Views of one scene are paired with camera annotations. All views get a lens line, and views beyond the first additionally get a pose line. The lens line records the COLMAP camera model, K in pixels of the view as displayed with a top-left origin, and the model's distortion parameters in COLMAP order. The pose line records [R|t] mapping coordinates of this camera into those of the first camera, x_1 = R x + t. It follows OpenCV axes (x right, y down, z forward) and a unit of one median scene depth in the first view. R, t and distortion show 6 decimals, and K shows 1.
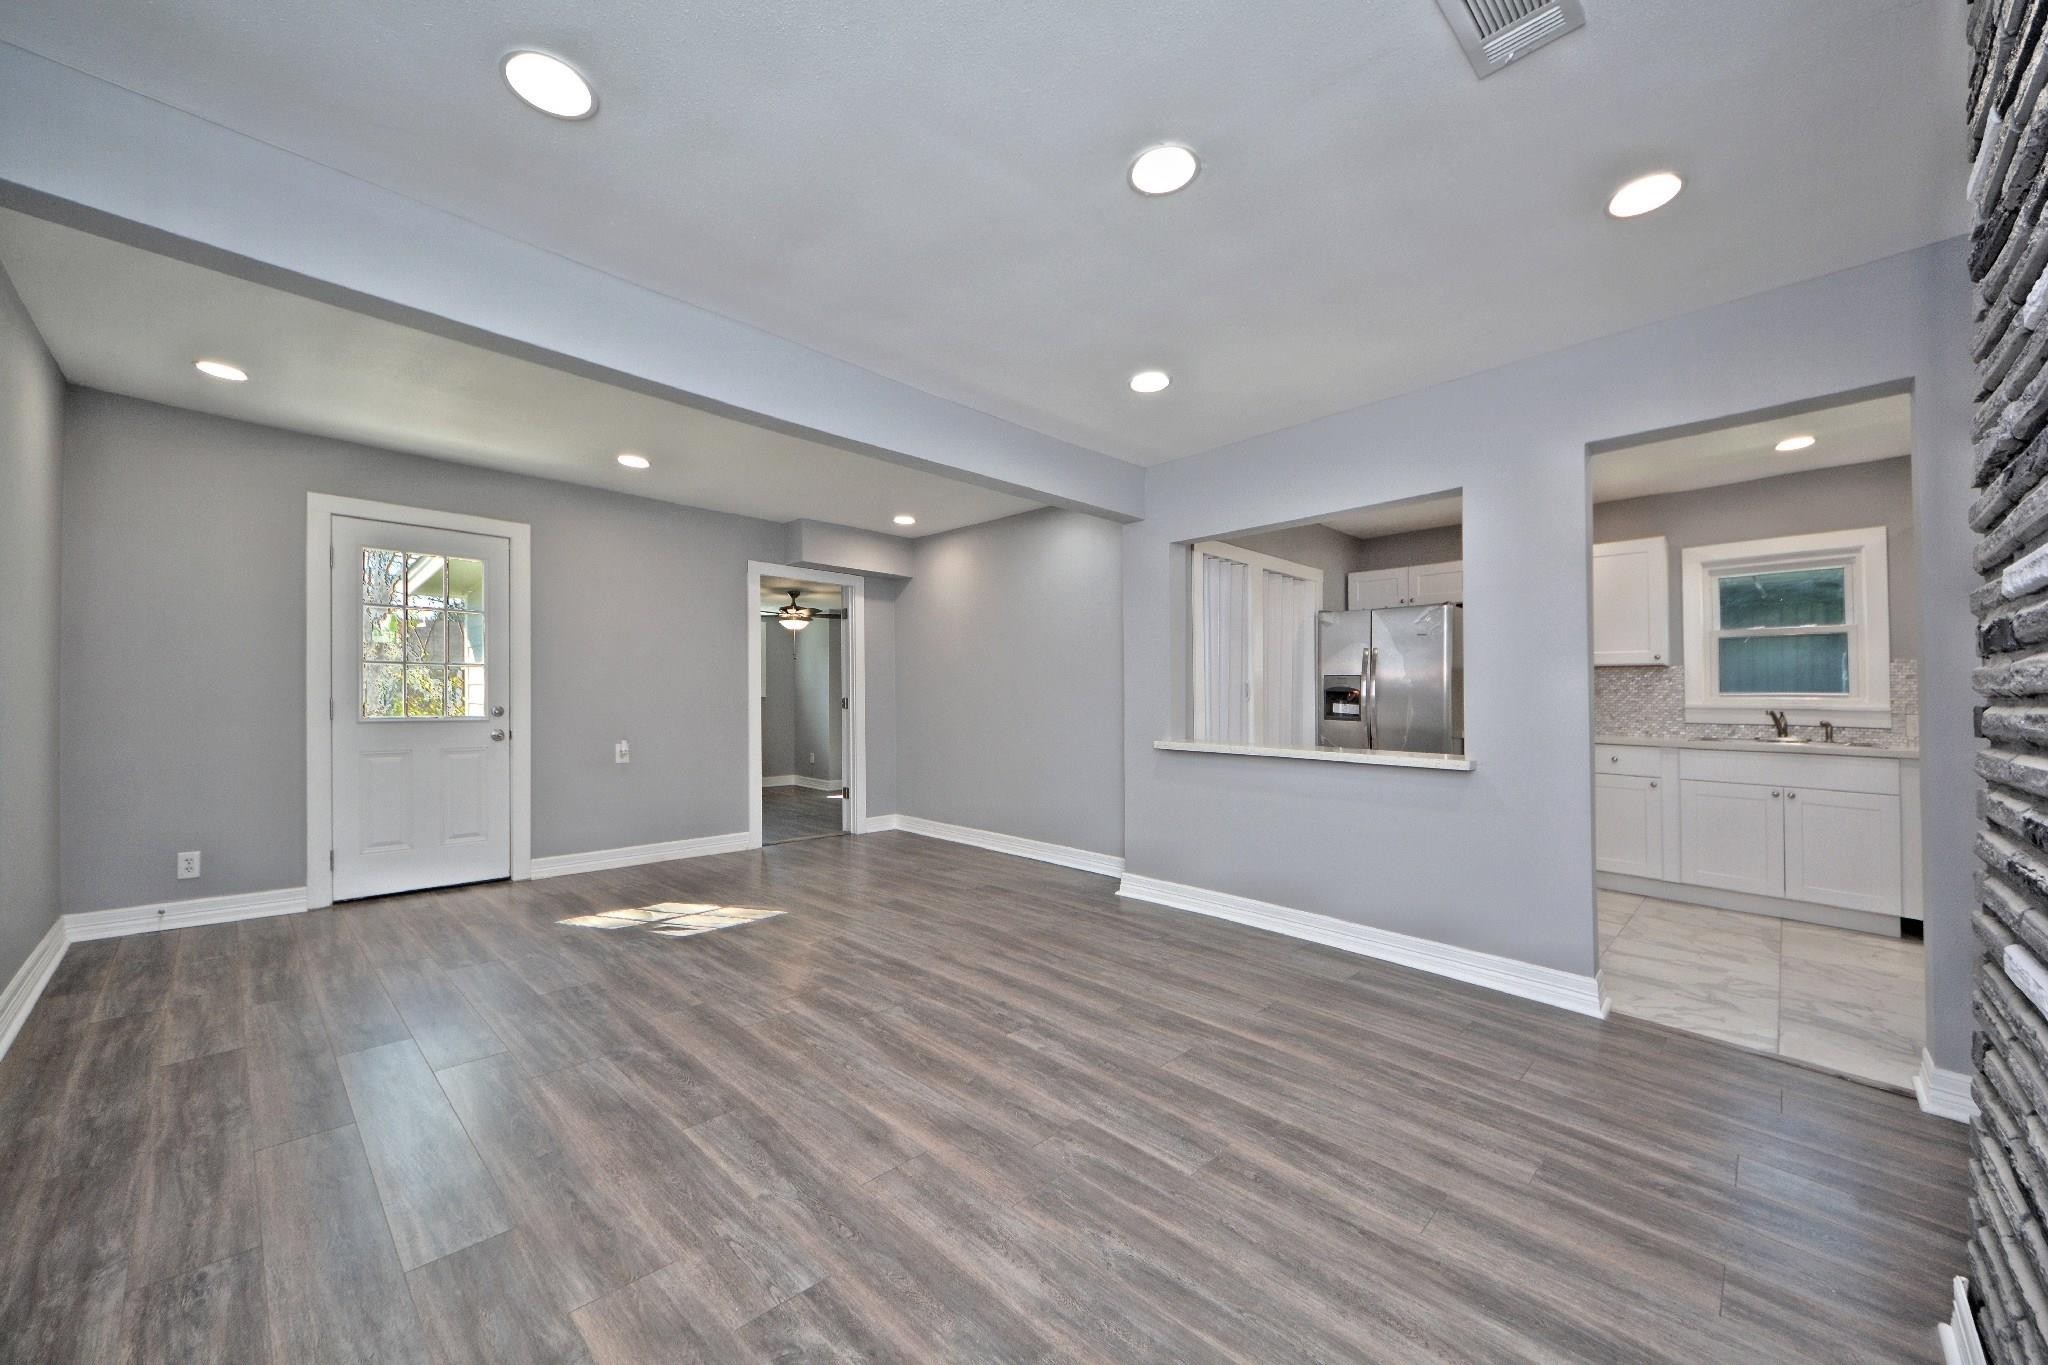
lens RADIAL K [[757.3, 0, 1033.9], [0, 757.3, 696.3], [0, 0, 1]] dist [0.038308, -0.000186]
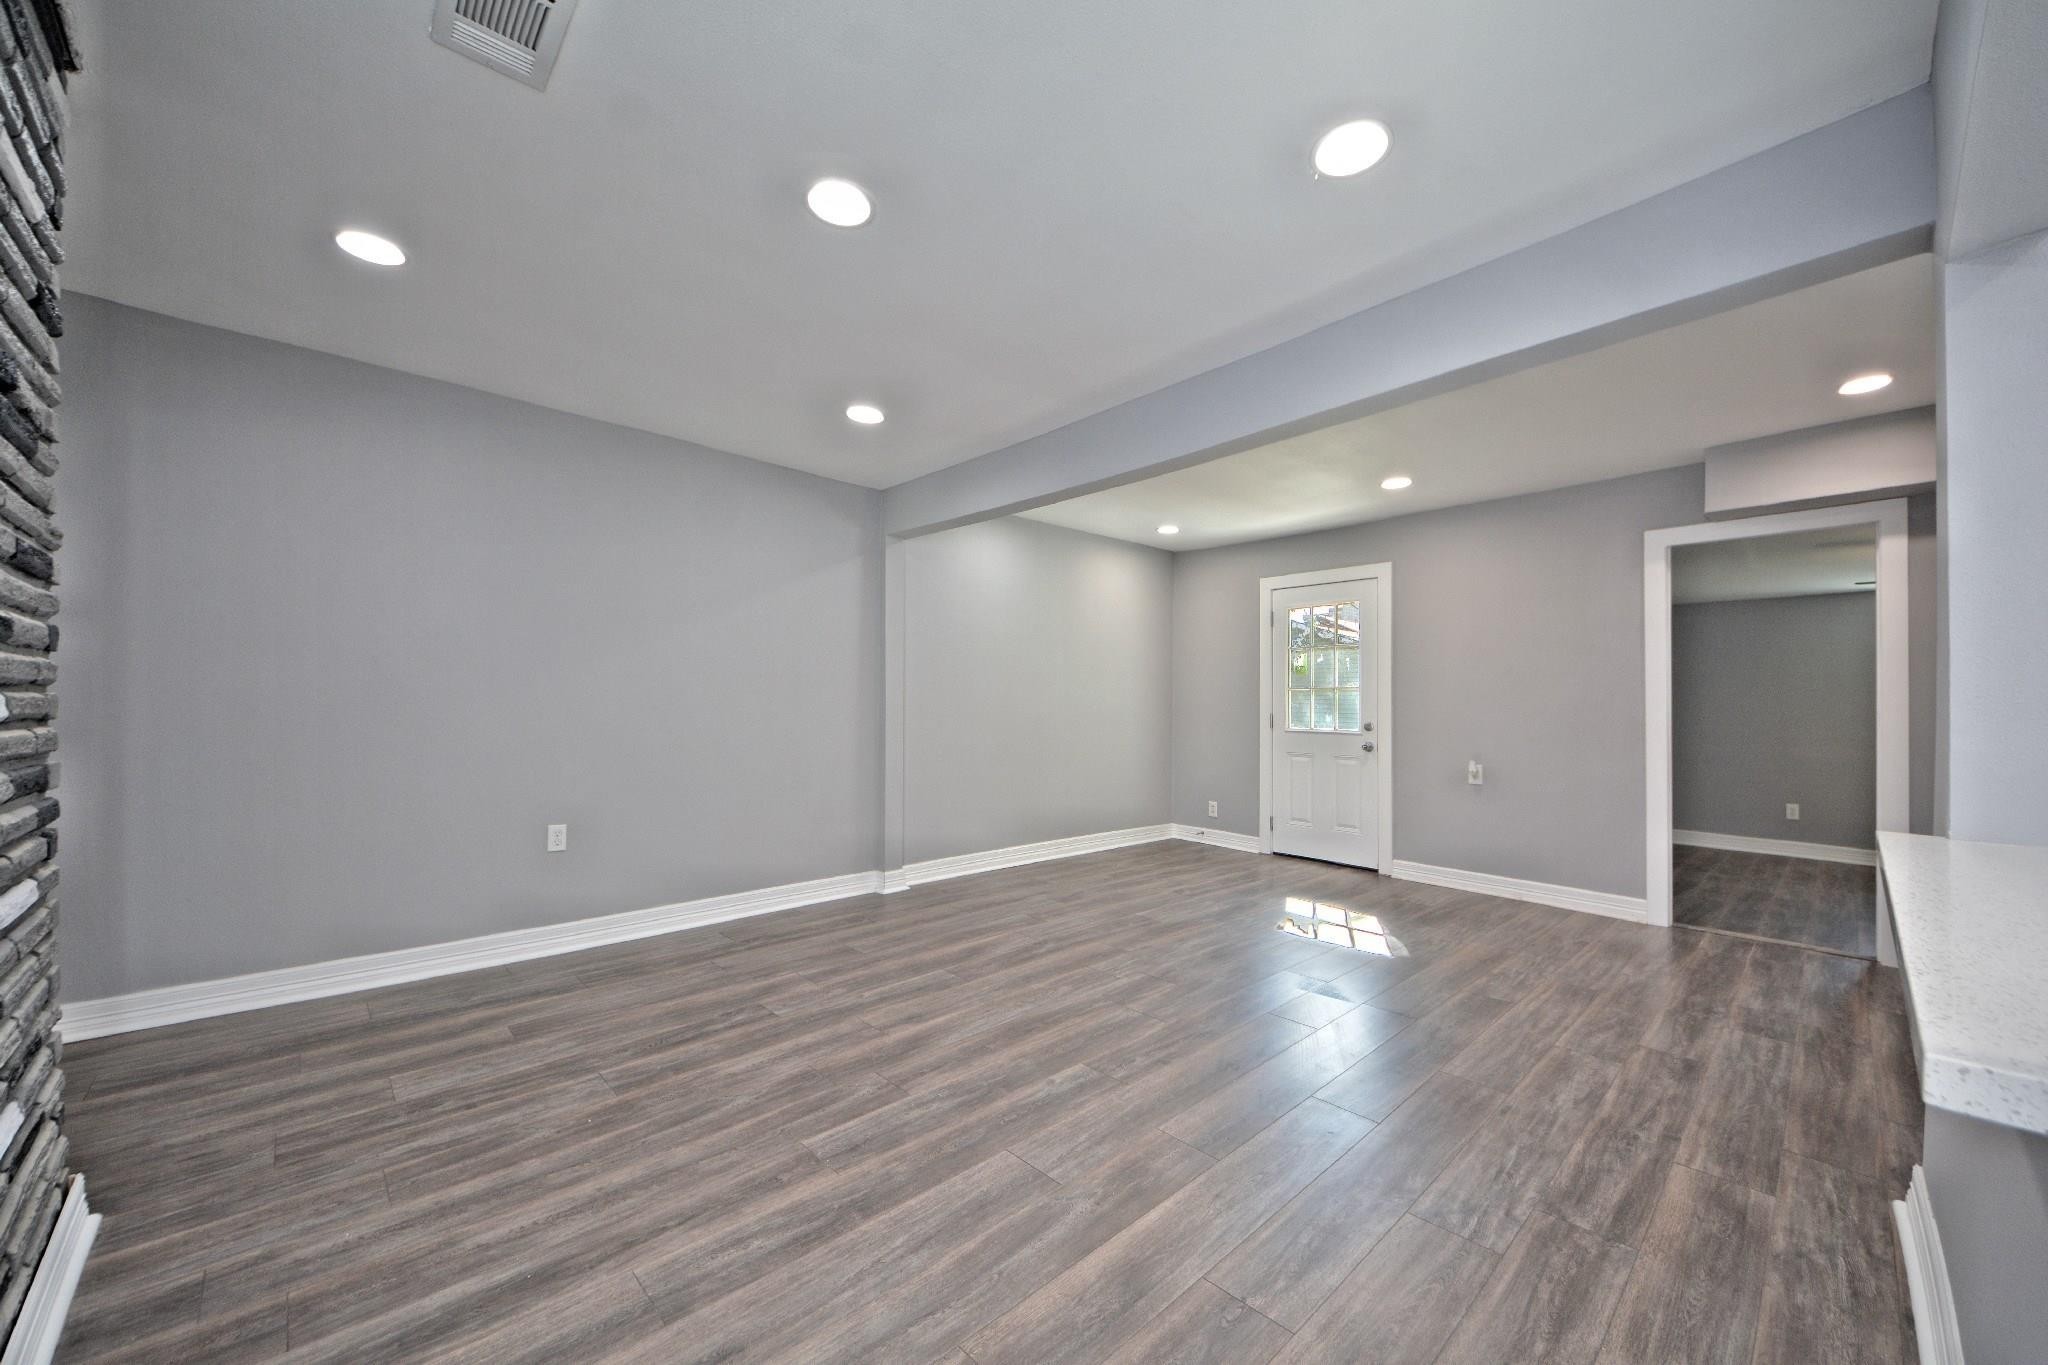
lens RADIAL K [[757.3, 0, 1033.9], [0, 757.3, 696.3], [0, 0, 1]] dist [0.038308, -0.000186]
pose [[-0.005048, -0.019933, -0.999789, 0.883923], [-0.017459, 0.999651, -0.019842, 0.009545], [0.999835, 0.017355, -0.005394, 0.904079]]
